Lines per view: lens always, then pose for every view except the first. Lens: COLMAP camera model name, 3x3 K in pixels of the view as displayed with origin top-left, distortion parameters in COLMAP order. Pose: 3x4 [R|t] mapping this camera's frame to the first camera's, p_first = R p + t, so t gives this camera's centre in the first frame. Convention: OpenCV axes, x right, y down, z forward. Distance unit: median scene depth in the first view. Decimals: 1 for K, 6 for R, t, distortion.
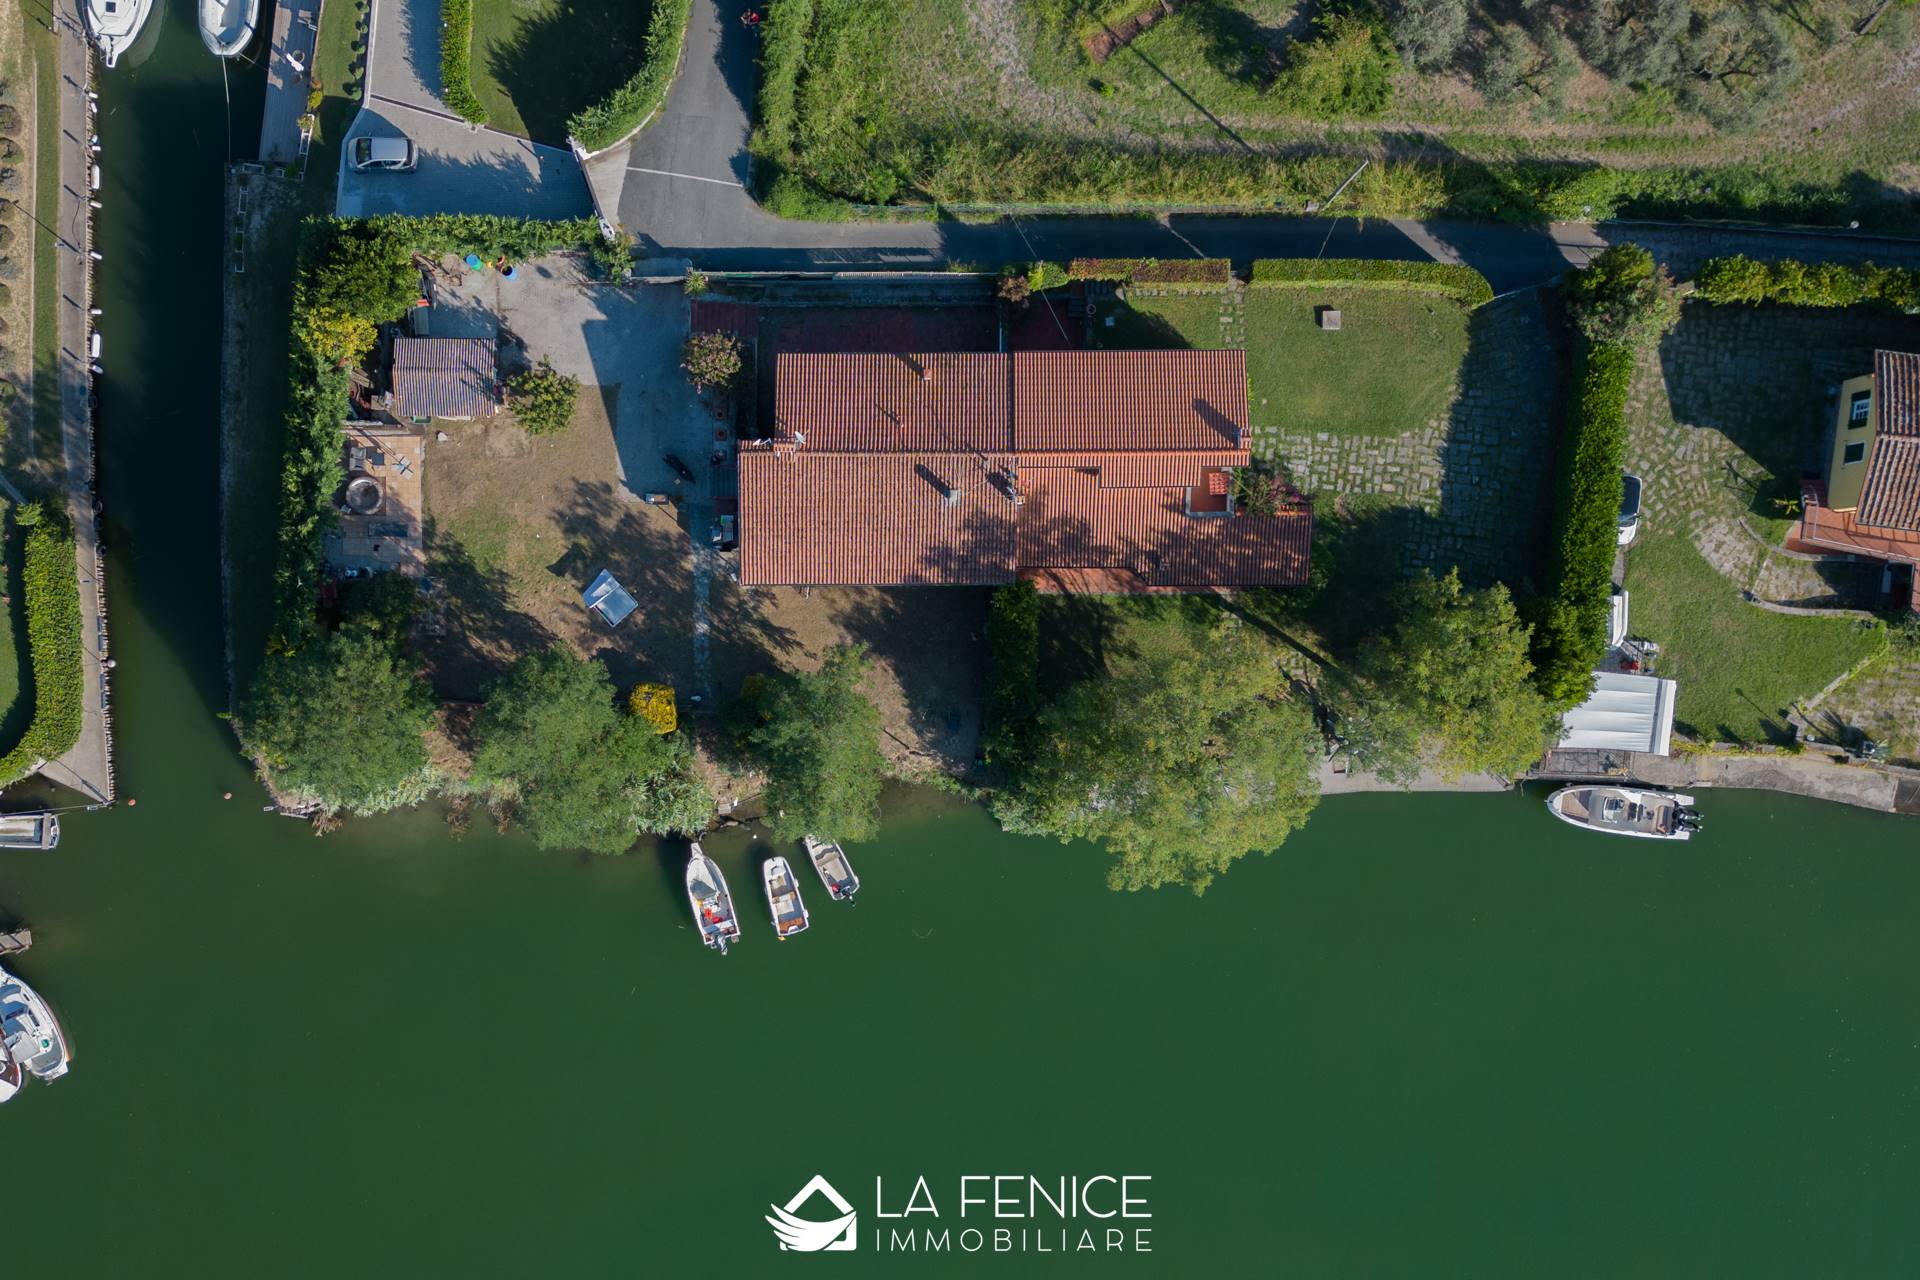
lens RADIAL K [[1589.8, 0, 960.0], [0, 1589.8, 640.0], [0, 0, 1]] dist [0.074642, -0.074417]
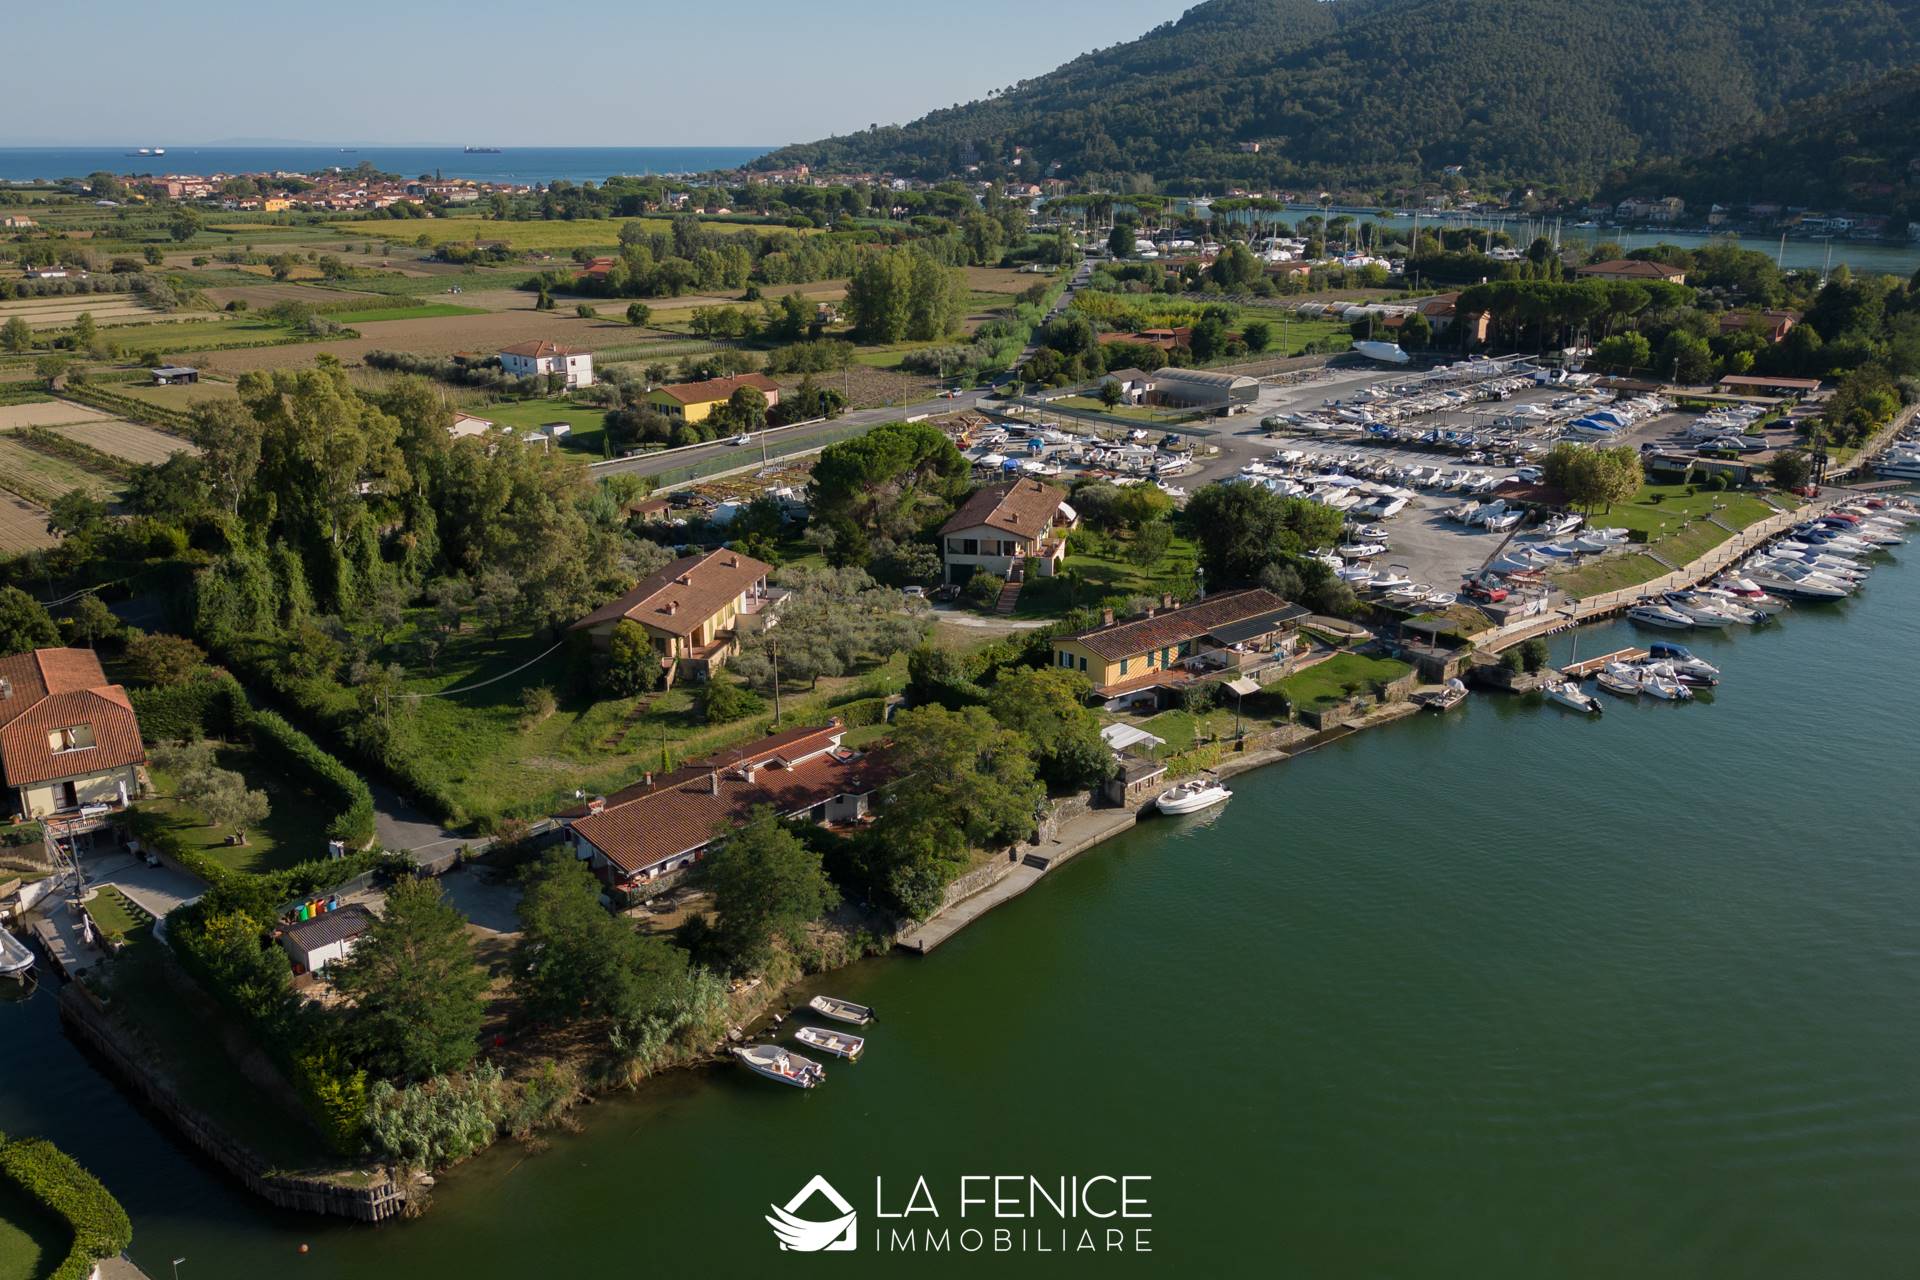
lens RADIAL K [[1615.7, 0, 963.9], [0, 1615.7, 611.7], [0, 0, 1]] dist [0.079402, -0.084350]
pose [[0.668738, -0.217509, 0.710971, -0.813363], [0.743417, 0.181449, -0.643745, 0.935029], [0.011016, 0.959044, 0.283042, 0.405816]]
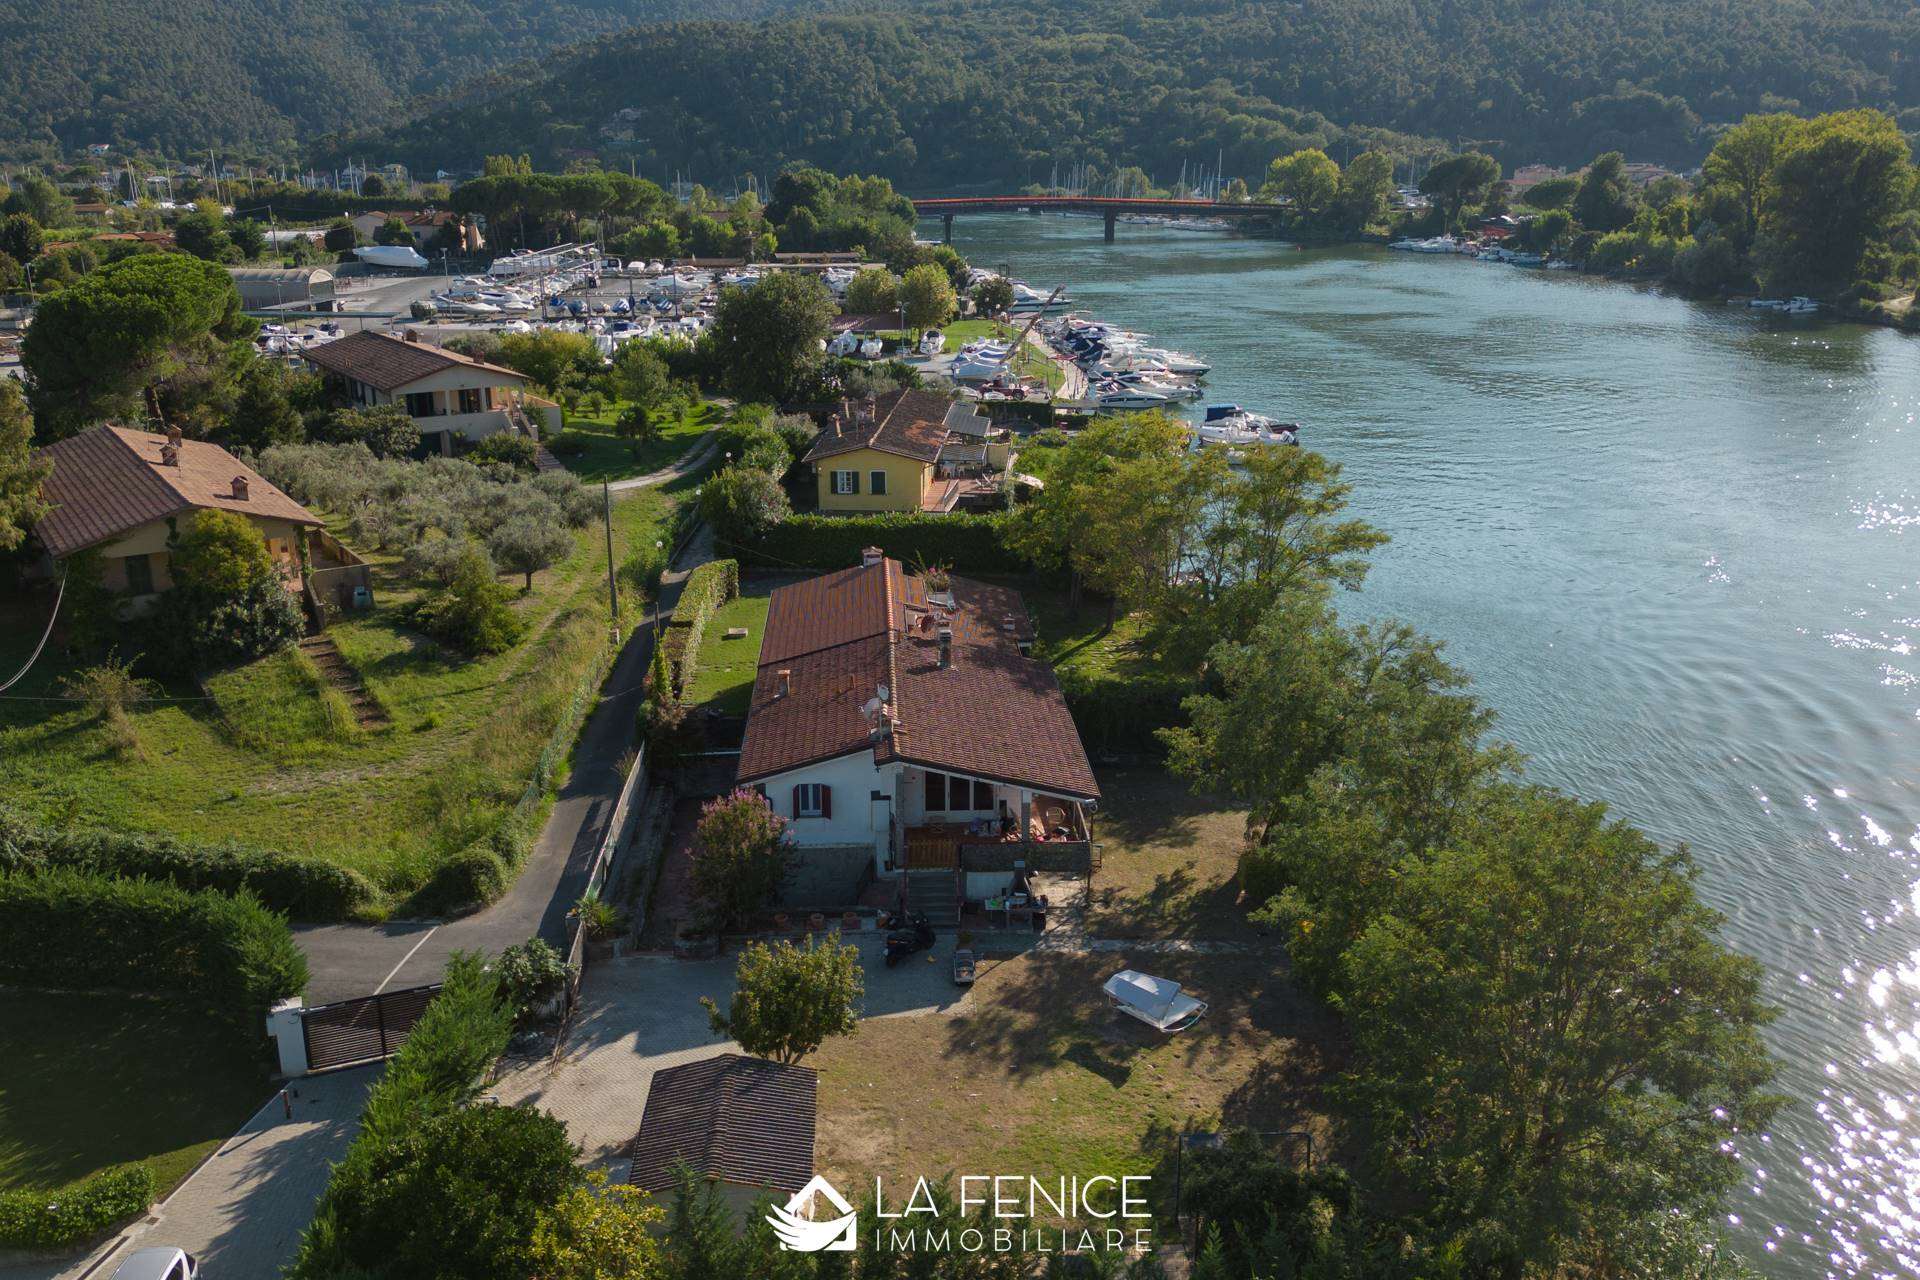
lens RADIAL K [[1624.0, 0, 962.7], [0, 1624.0, 611.5], [0, 0, 1]] dist [0.080480, -0.082847]
pose [[-0.059314, -0.281535, 0.957716, -0.701755], [0.998235, -0.019724, 0.056025, -0.119767], [0.003117, 0.959348, 0.282208, 0.713034]]
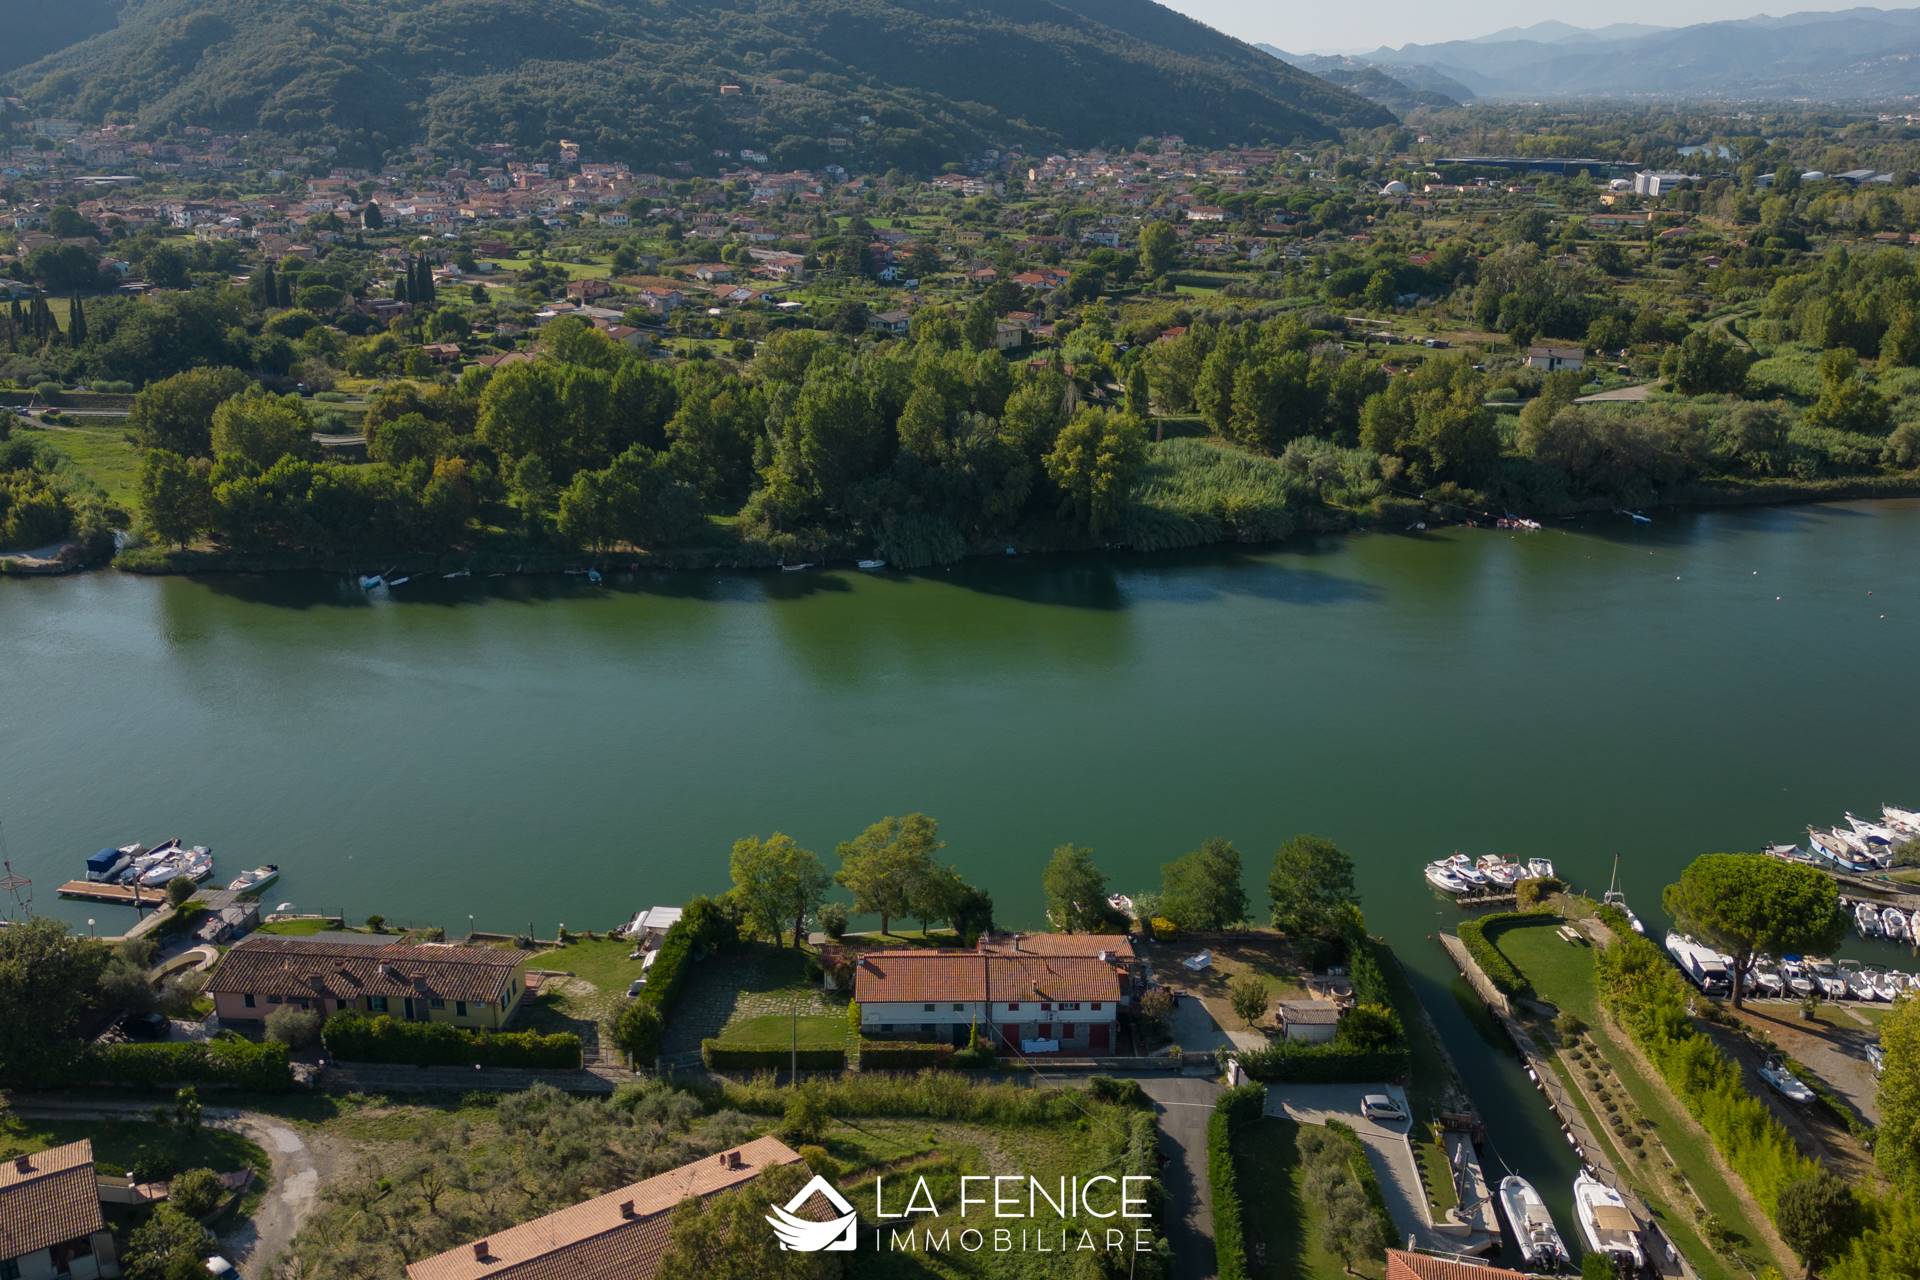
lens RADIAL K [[1472.1, 0, 960.0], [0, 1472.1, 640.0], [0, 0, 1]] dist [0.064935, -0.076068]
pose [[-0.999756, -0.008297, -0.020488, 0.091657], [-0.016818, -0.315954, 0.948626, -1.529651], [-0.014344, 0.948738, 0.315737, 0.103136]]
